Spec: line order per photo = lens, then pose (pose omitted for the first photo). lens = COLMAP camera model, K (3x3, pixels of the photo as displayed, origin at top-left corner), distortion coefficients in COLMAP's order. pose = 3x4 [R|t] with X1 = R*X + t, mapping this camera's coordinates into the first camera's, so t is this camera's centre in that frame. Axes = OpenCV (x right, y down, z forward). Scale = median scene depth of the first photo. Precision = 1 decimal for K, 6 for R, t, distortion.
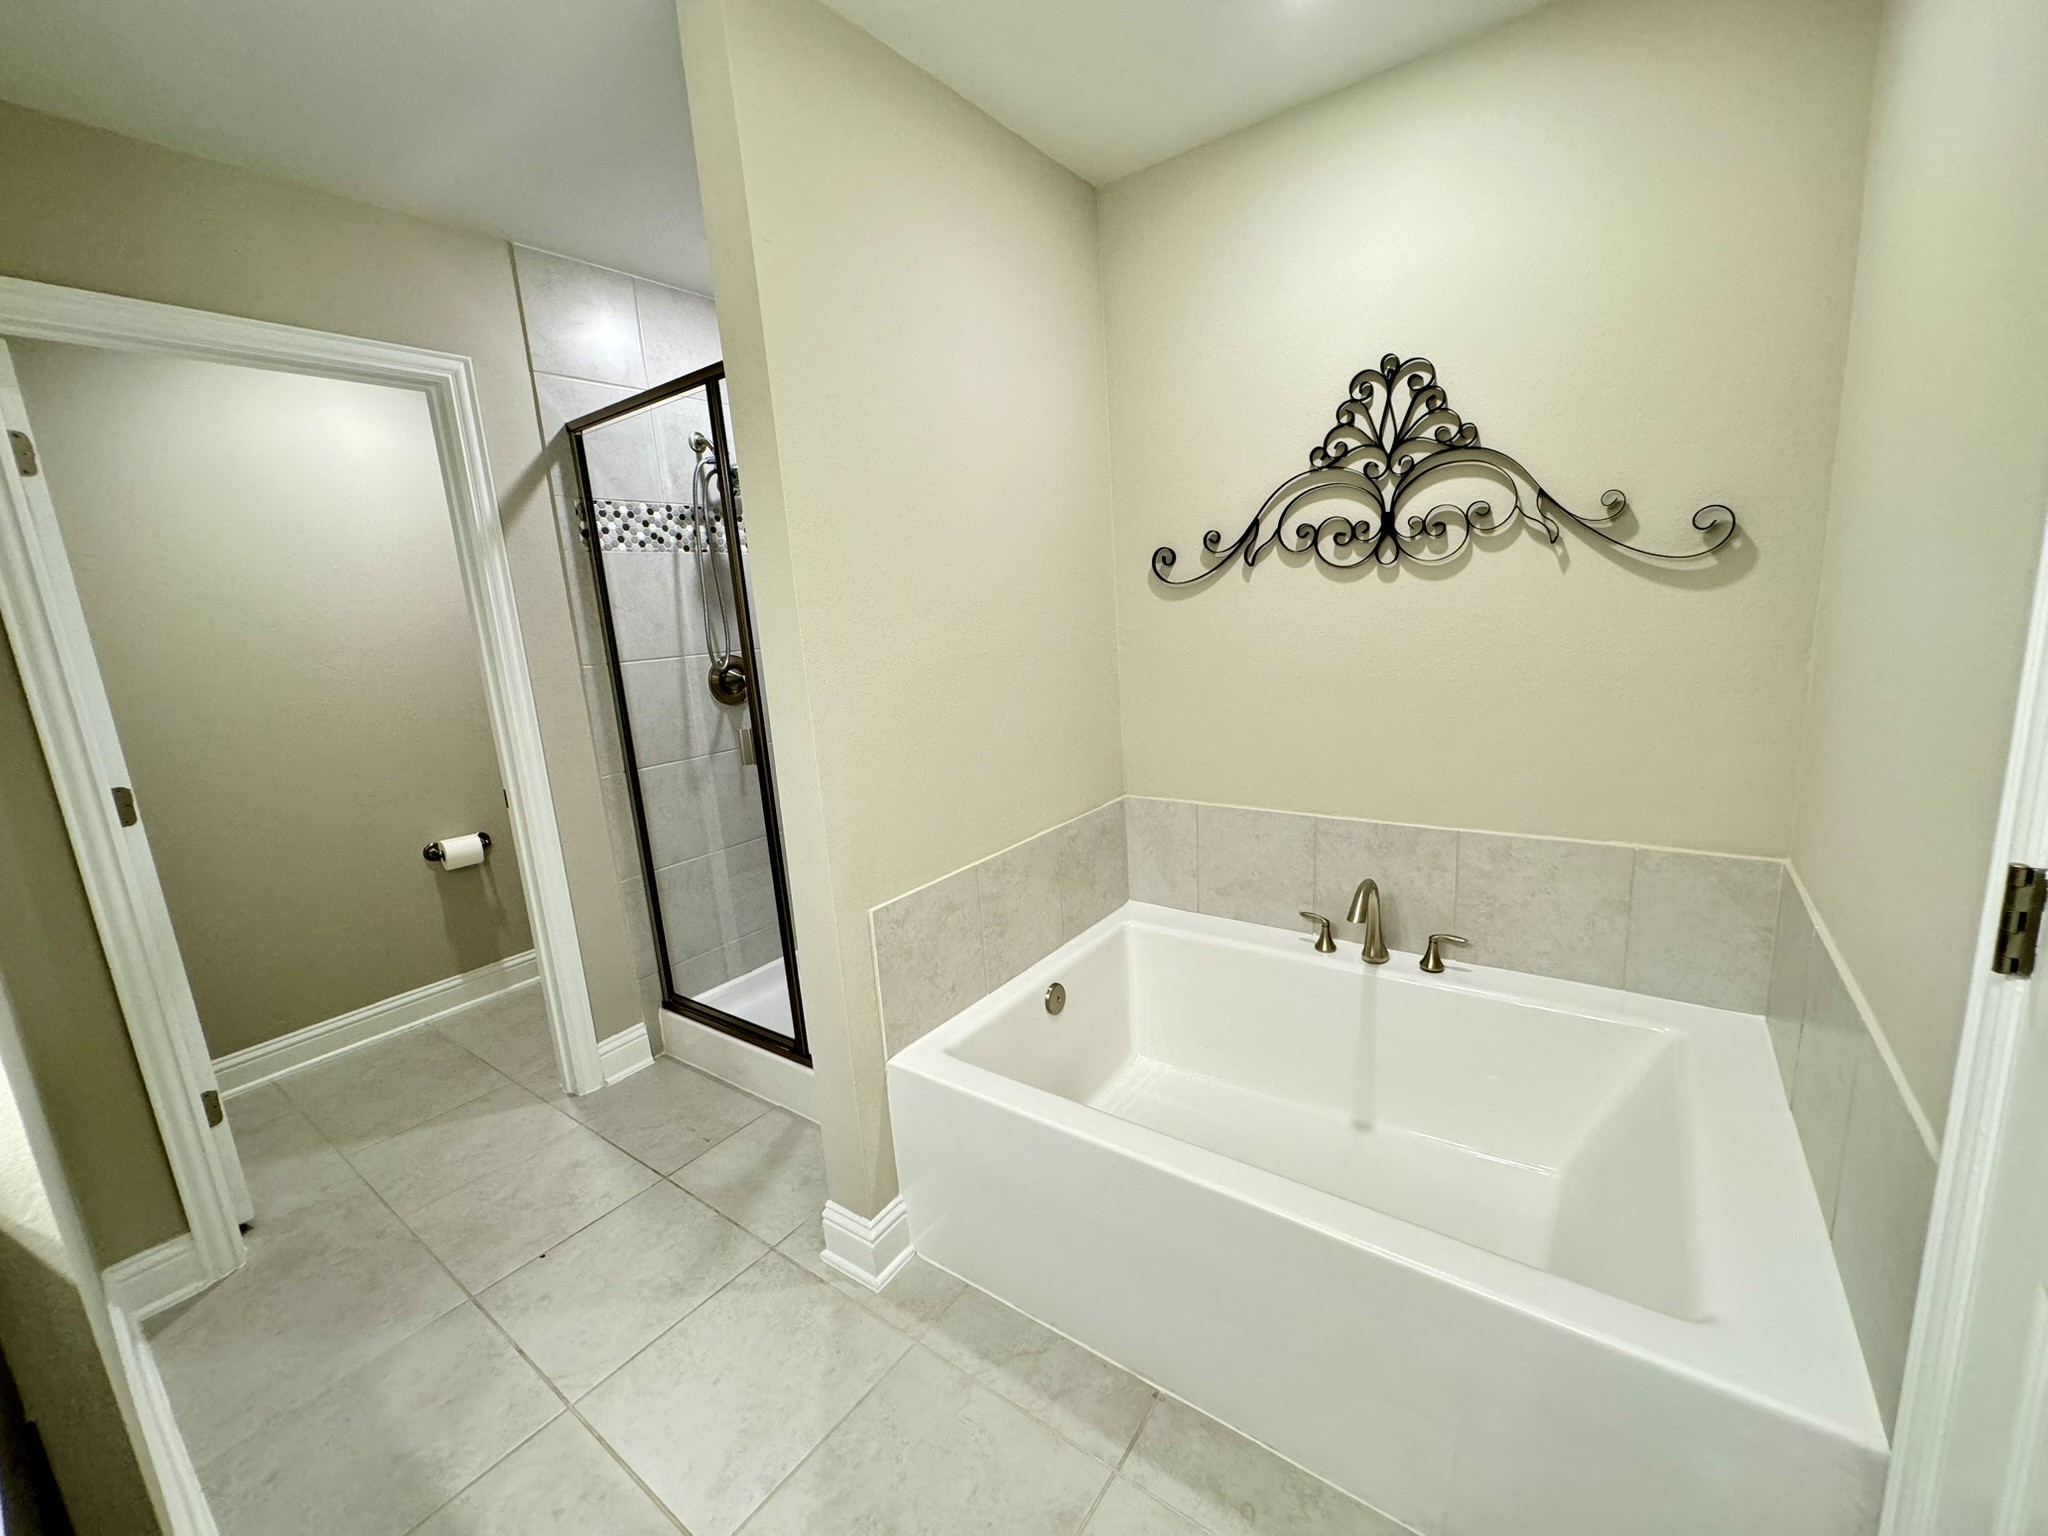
lens RADIAL K [[818.0, 0, 1020.3], [0, 818.0, 764.8], [0, 0, 1]] dist [-0.000827, -0.000142]
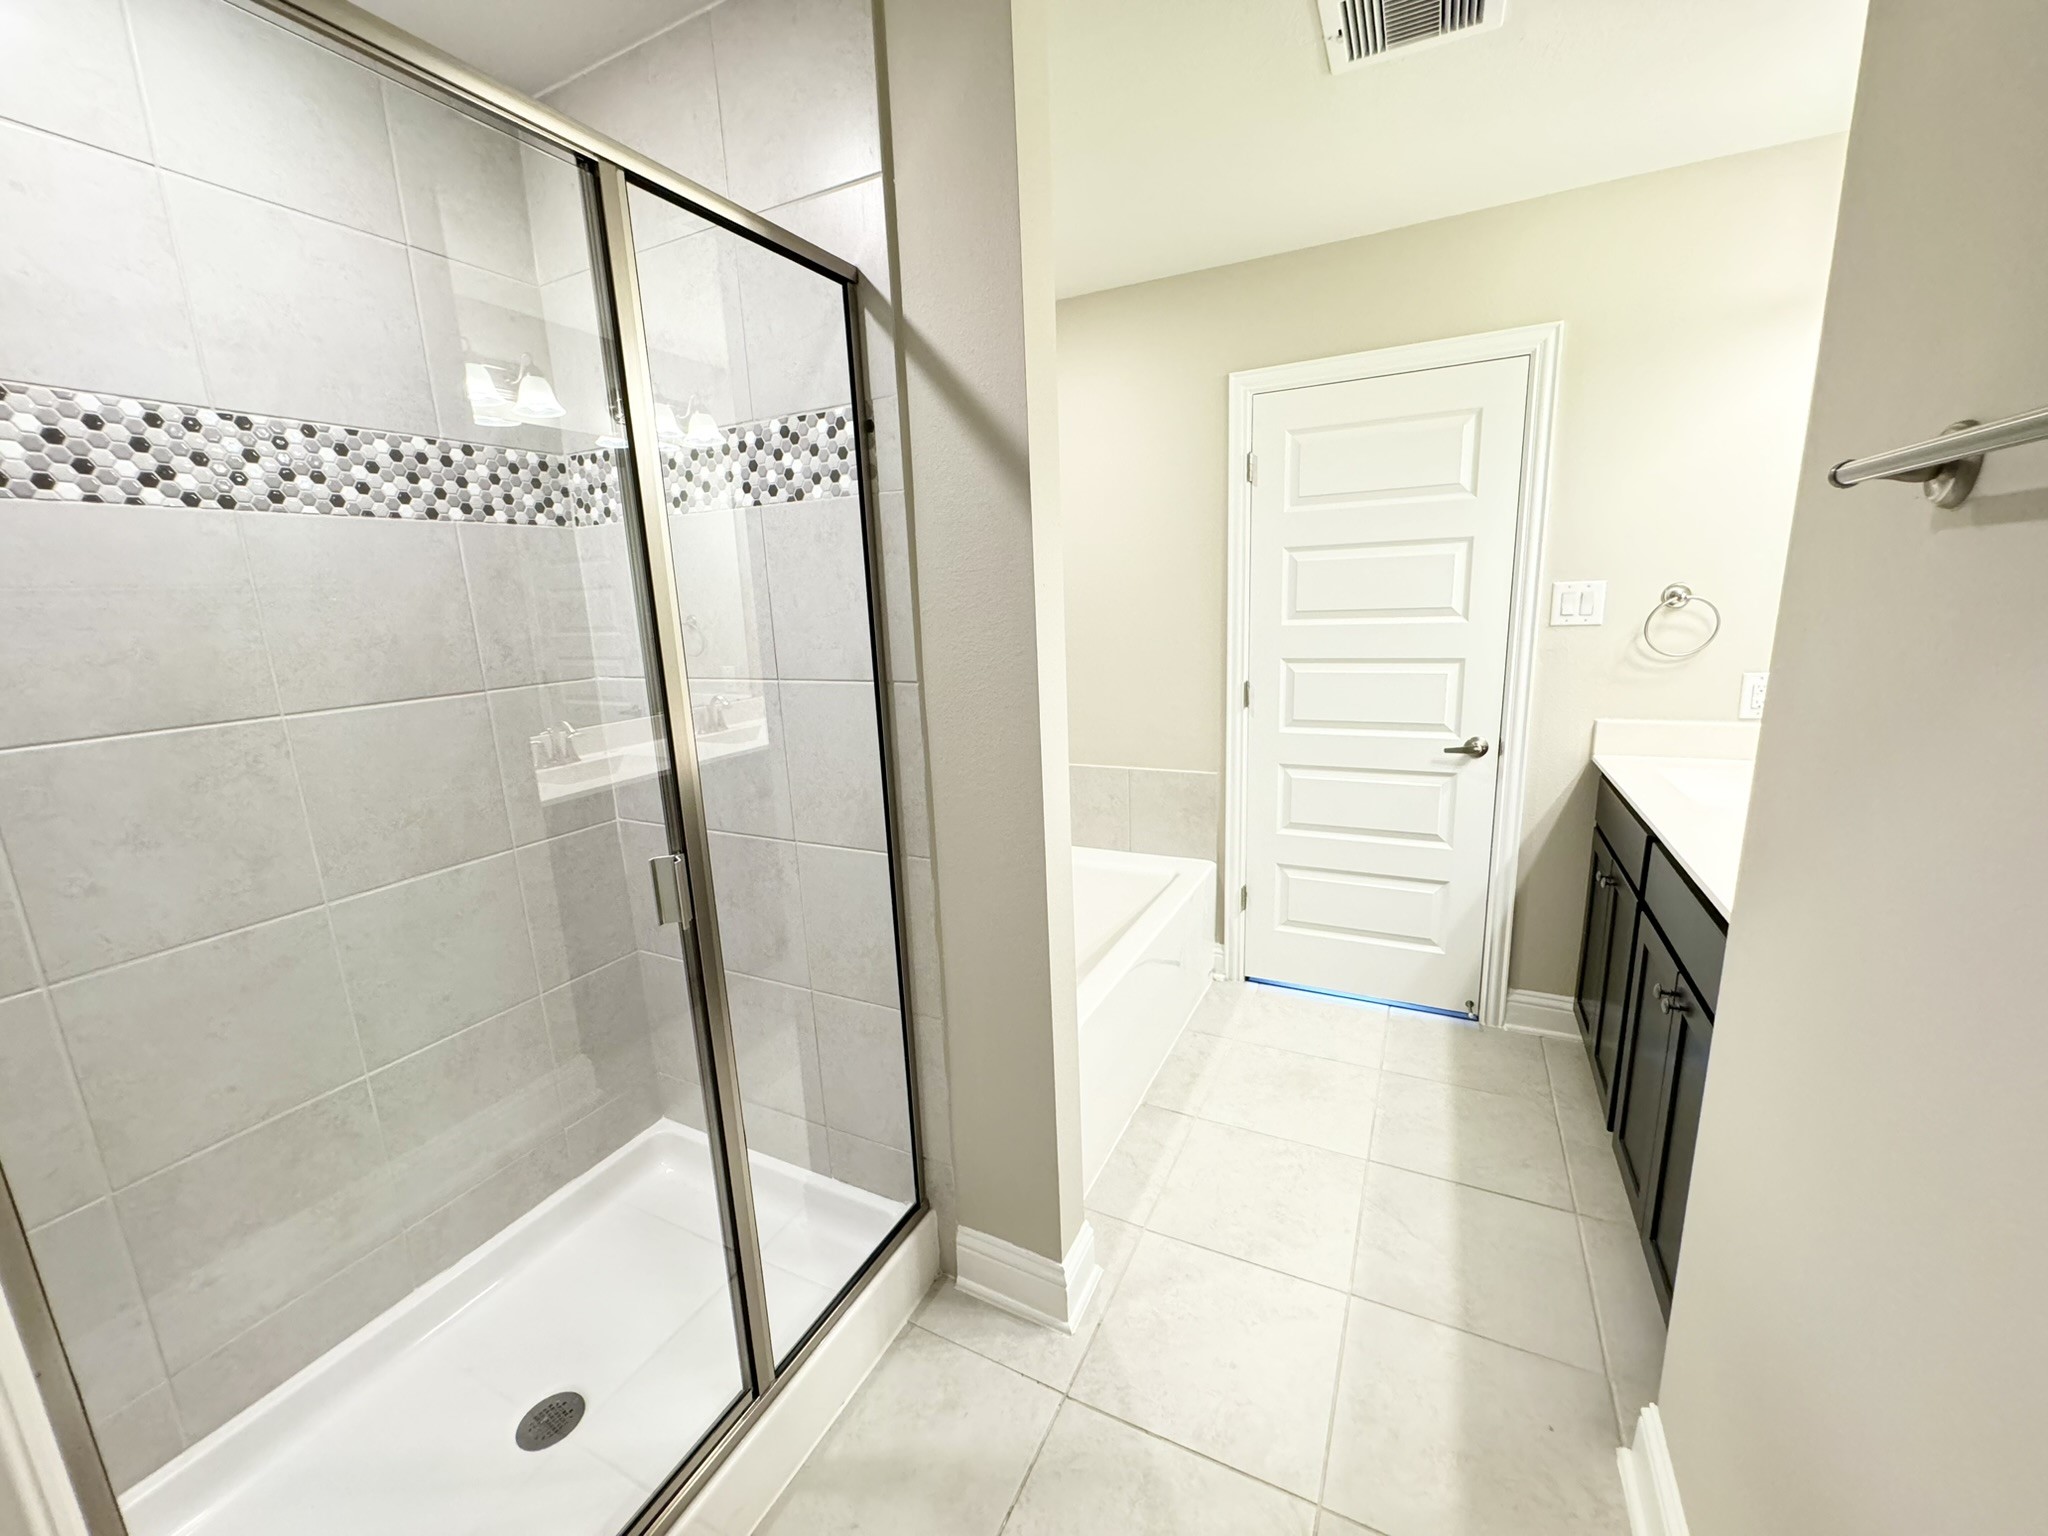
lens RADIAL K [[818.0, 0, 1020.3], [0, 818.0, 764.8], [0, 0, 1]] dist [-0.000827, -0.000142]
pose [[-0.154250, -0.134933, 0.978775, -1.138160], [0.241882, 0.955329, 0.169820, -0.188873], [-0.957967, 0.262943, -0.114722, 1.084746]]
